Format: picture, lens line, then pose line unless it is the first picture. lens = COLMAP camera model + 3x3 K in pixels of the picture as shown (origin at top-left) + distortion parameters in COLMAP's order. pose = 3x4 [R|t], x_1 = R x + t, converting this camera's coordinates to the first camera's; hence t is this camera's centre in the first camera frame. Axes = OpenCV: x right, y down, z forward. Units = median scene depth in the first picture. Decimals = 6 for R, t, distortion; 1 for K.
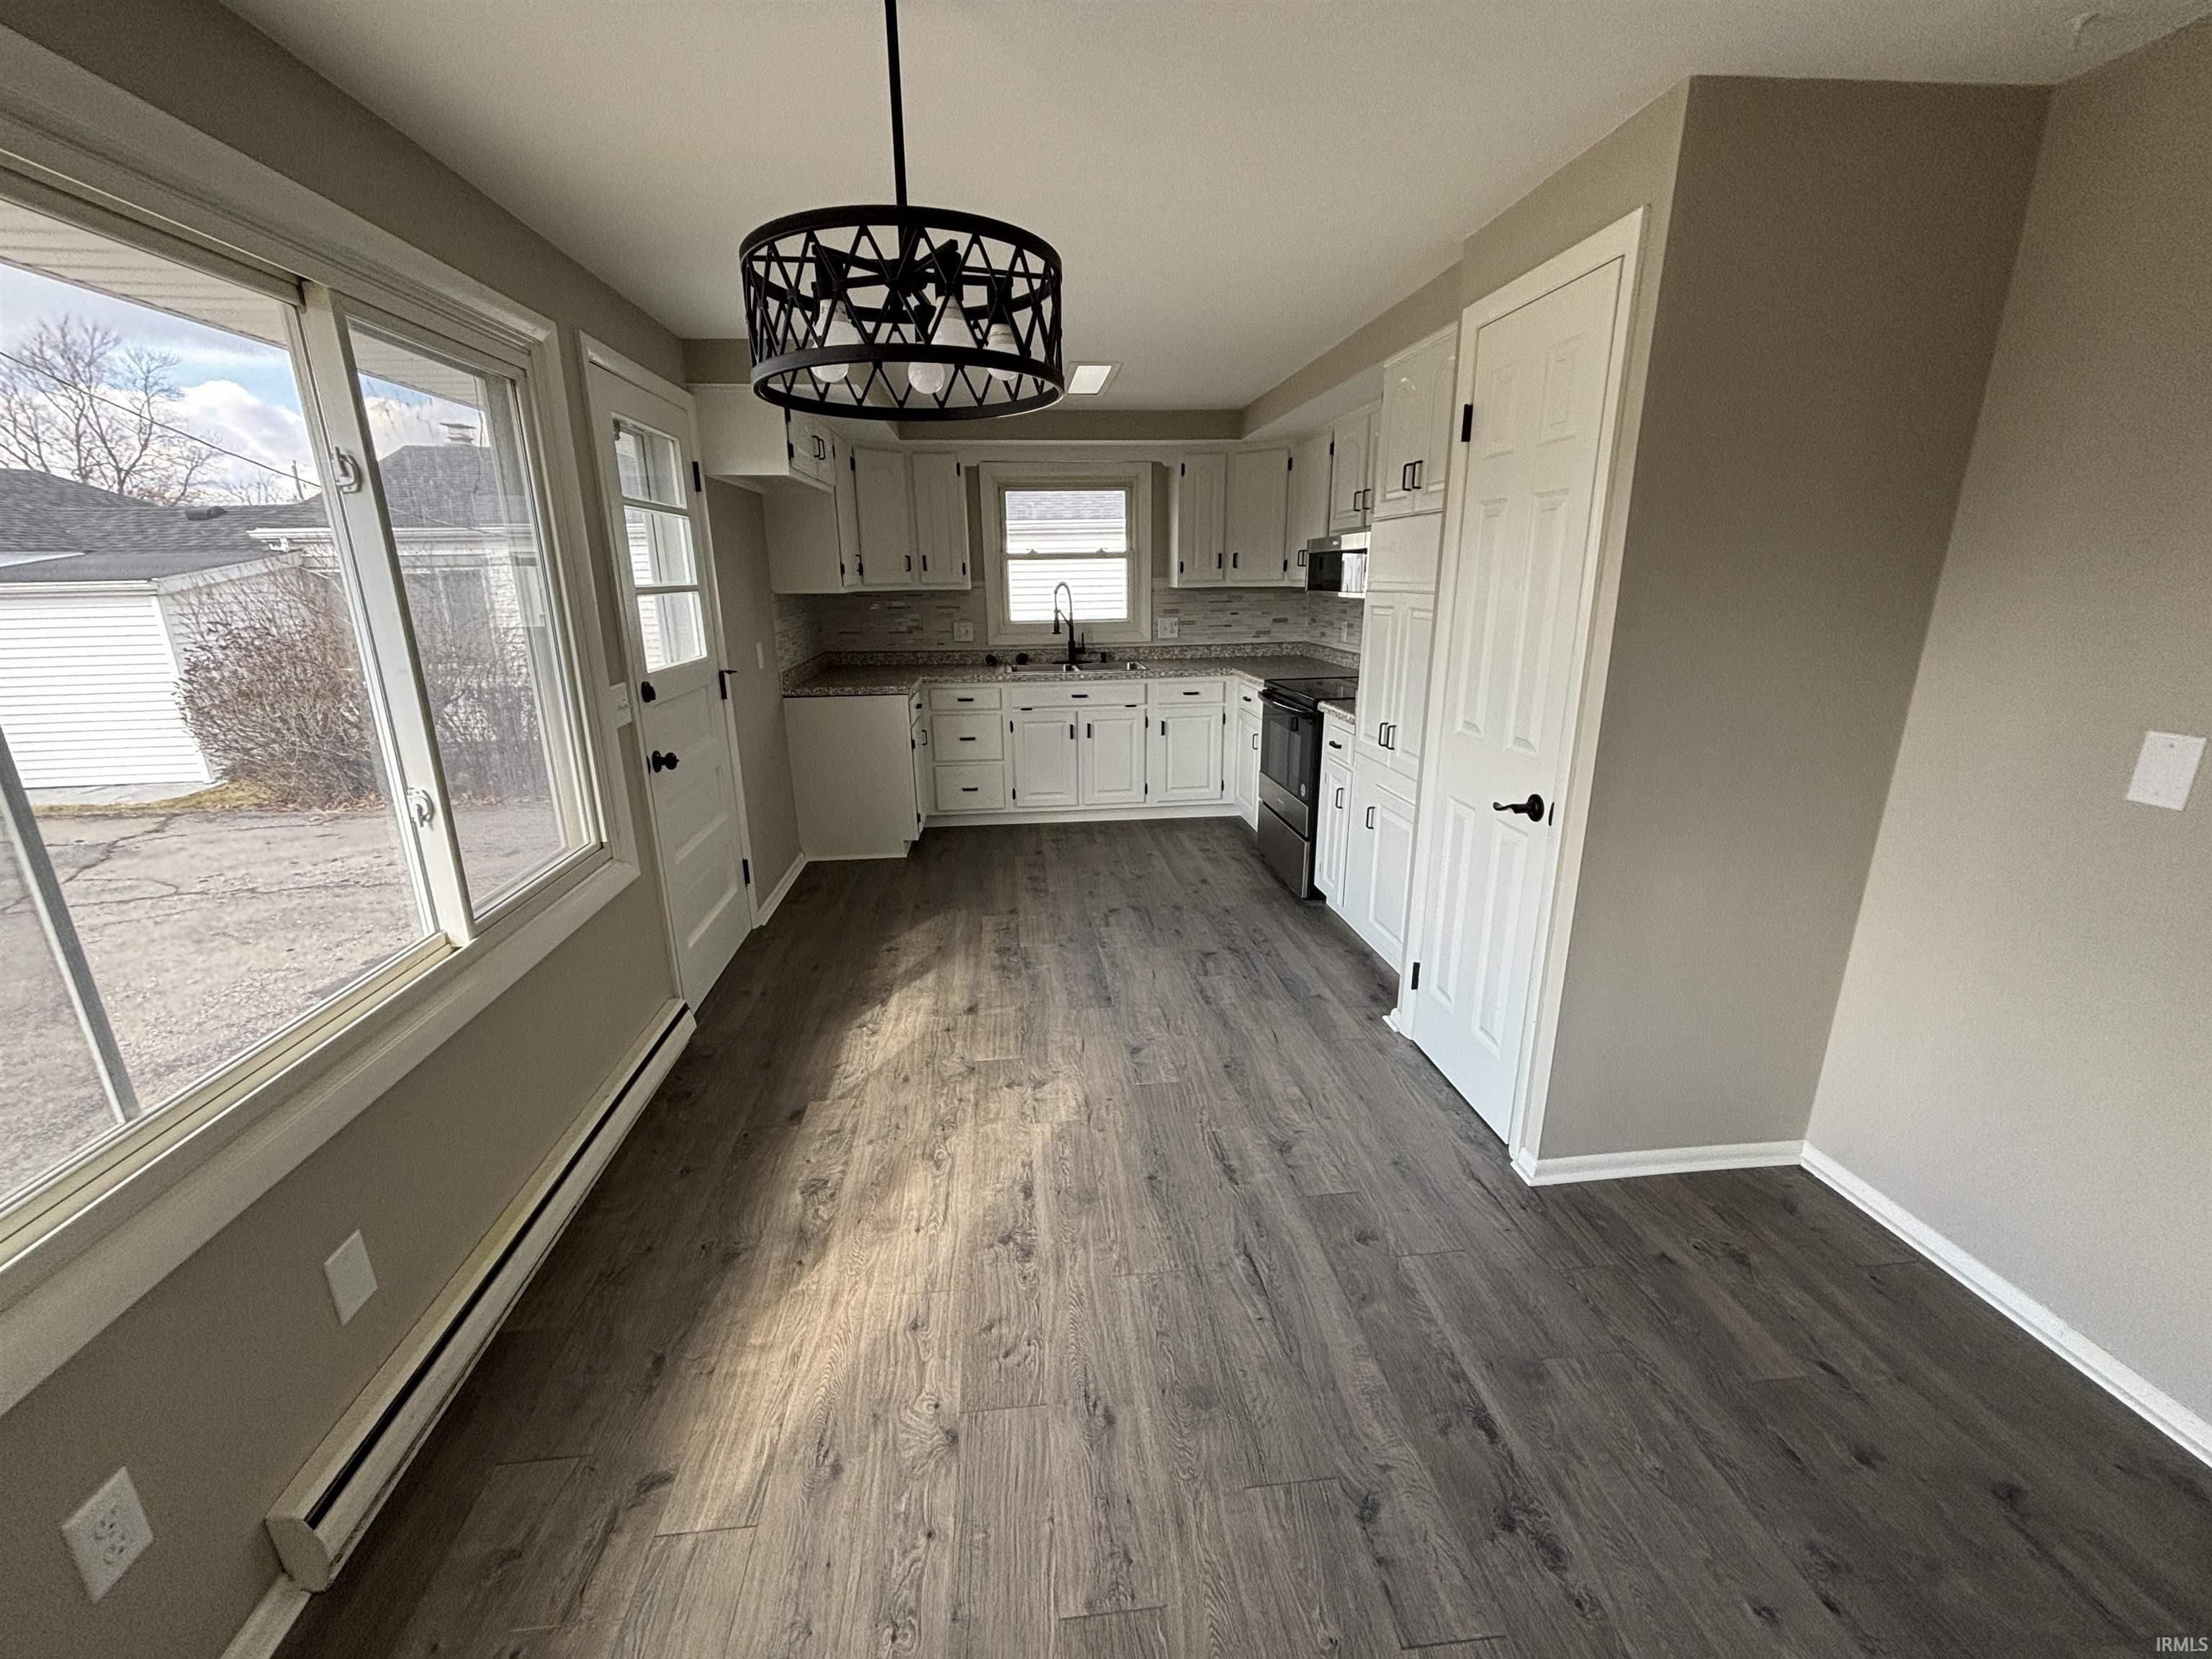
lens RADIAL K [[892.9, 0, 1097.4], [0, 892.9, 832.4], [0, 0, 1]] dist [0.003476, -0.000621]
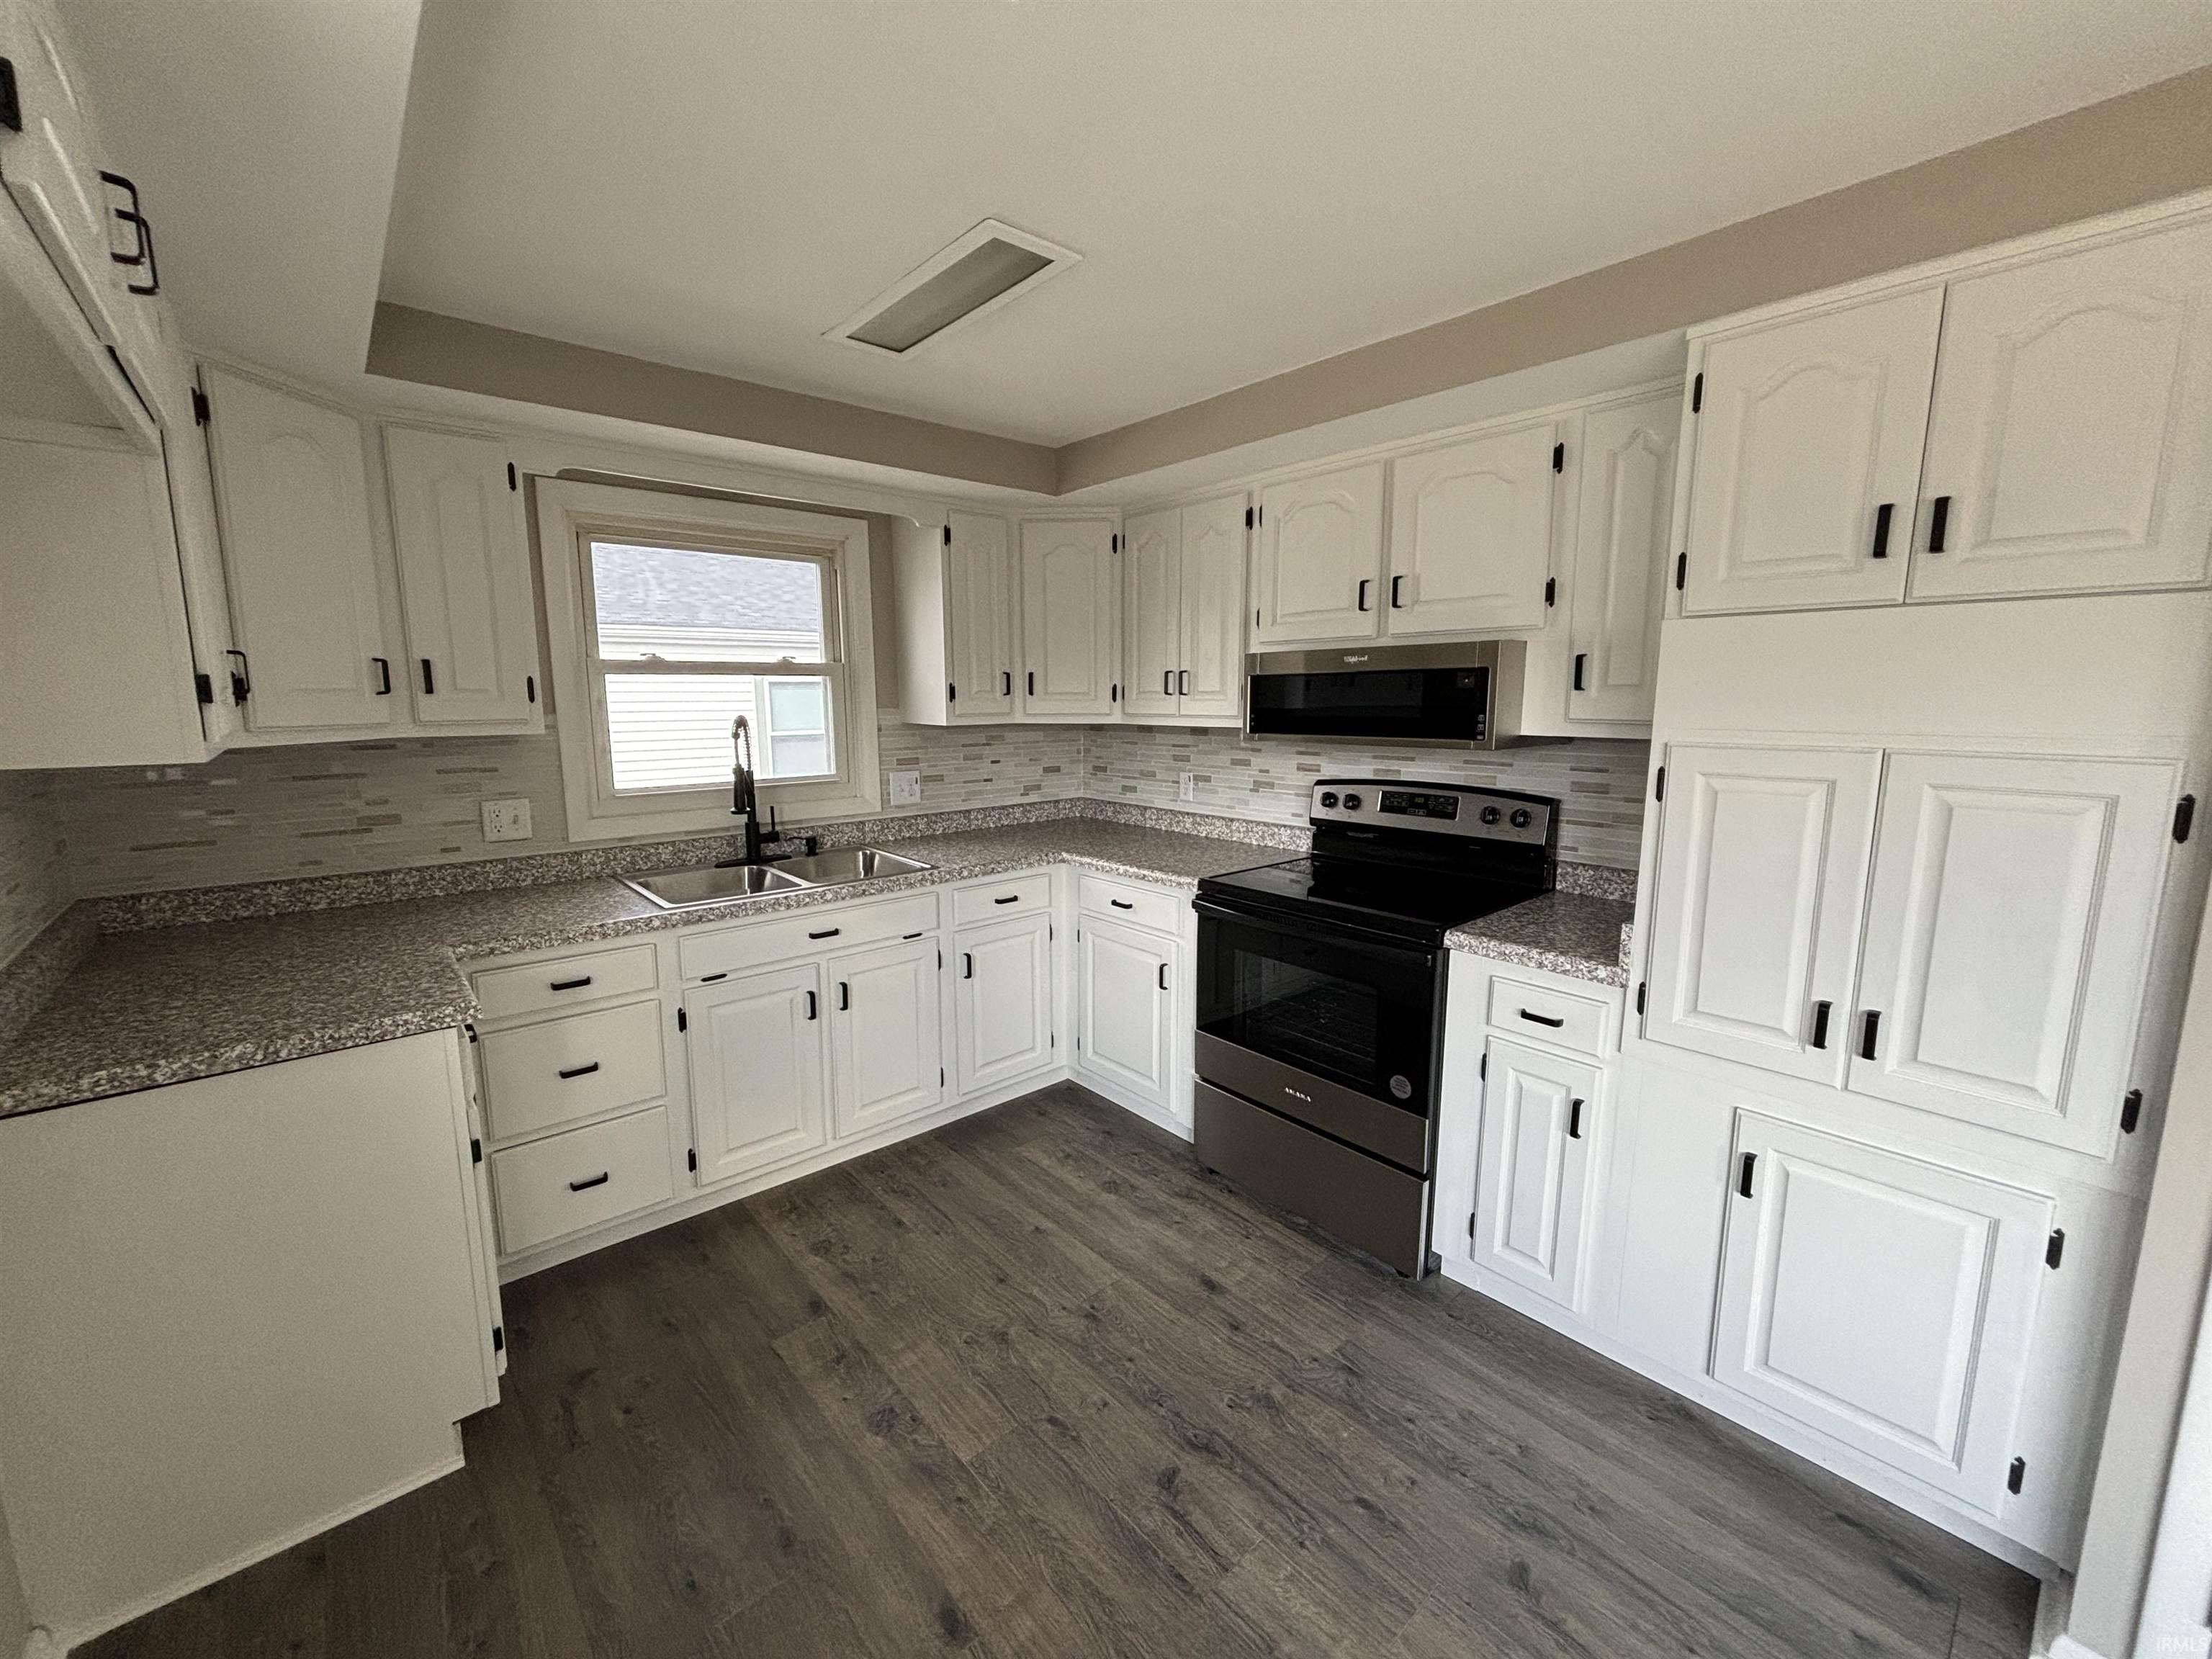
lens RADIAL K [[892.9, 0, 1101.0], [0, 892.9, 818.2], [0, 0, 1]] dist [0.003476, -0.000621]
pose [[0.816317, -0.068016, 0.573585, -0.181595], [0.150379, 0.983823, -0.097356, -0.146194], [-0.557685, 0.165728, 0.813340, 0.489946]]
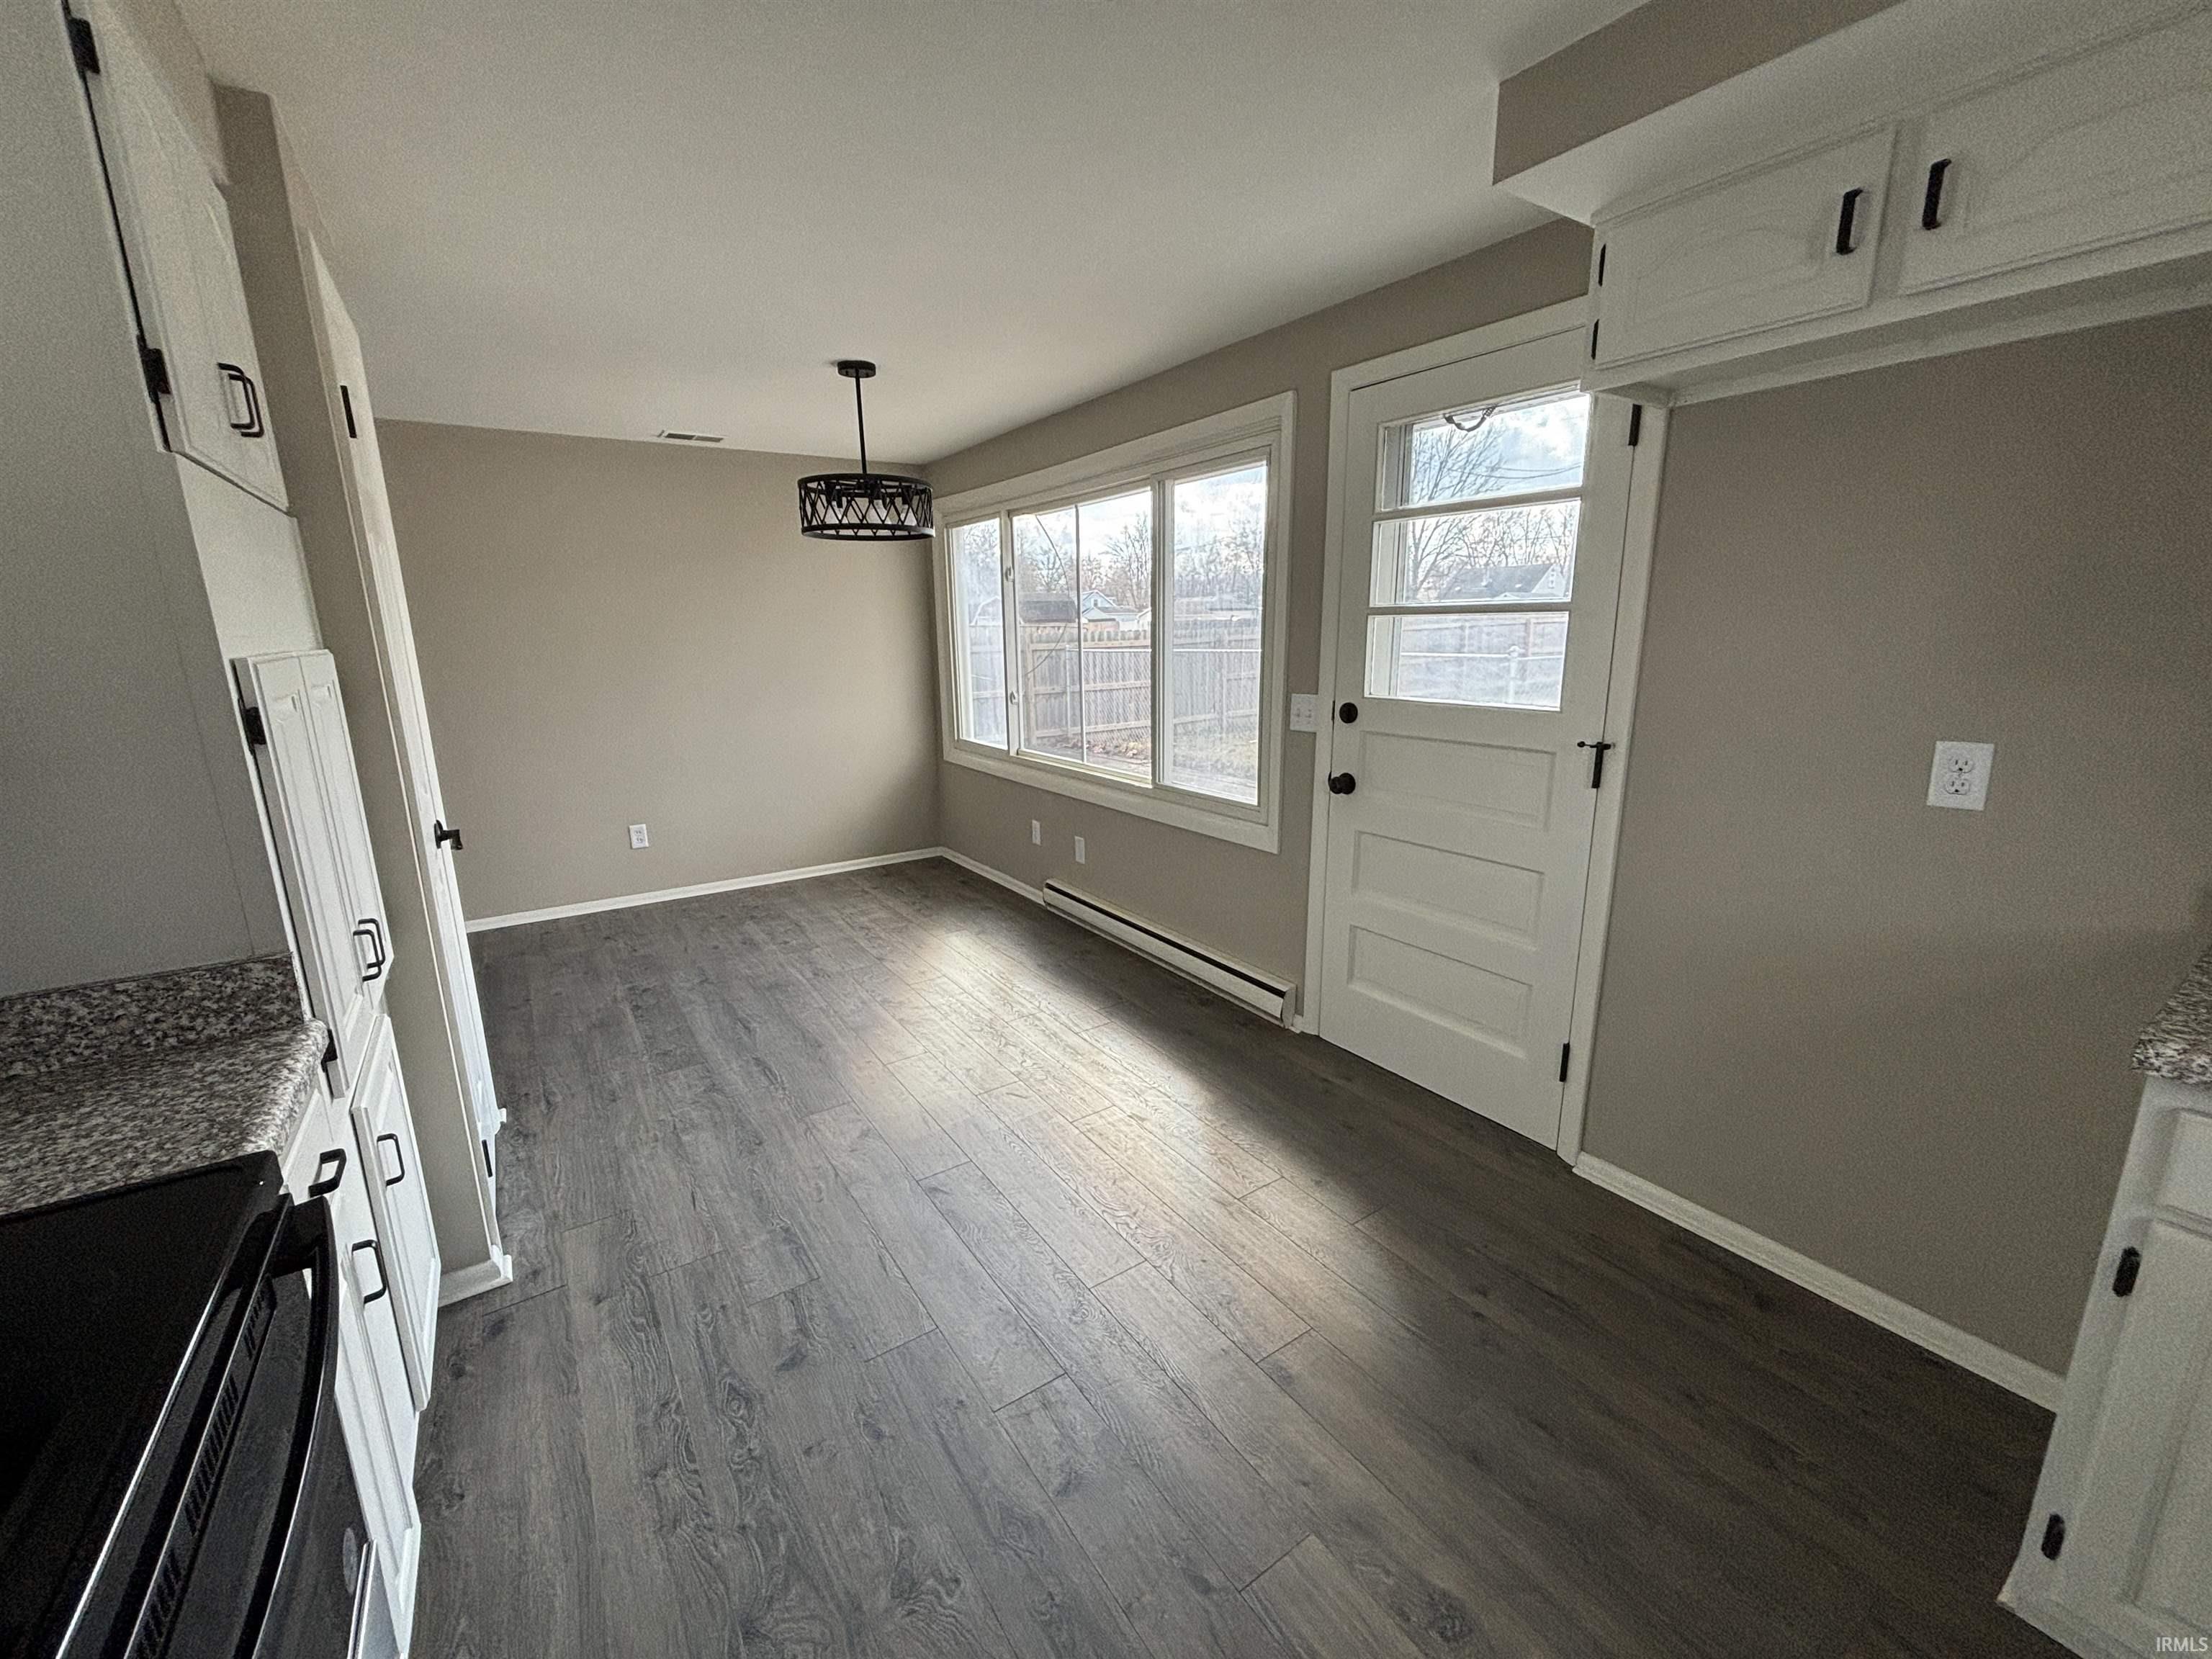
lens RADIAL K [[892.9, 0, 1093.2], [0, 892.9, 828.2], [0, 0, 1]] dist [0.003476, -0.000621]
pose [[-0.886757, 0.133927, -0.442408, 0.109798], [-0.099208, 0.879659, 0.465144, -0.260108], [0.451464, 0.456360, -0.766757, 0.921527]]
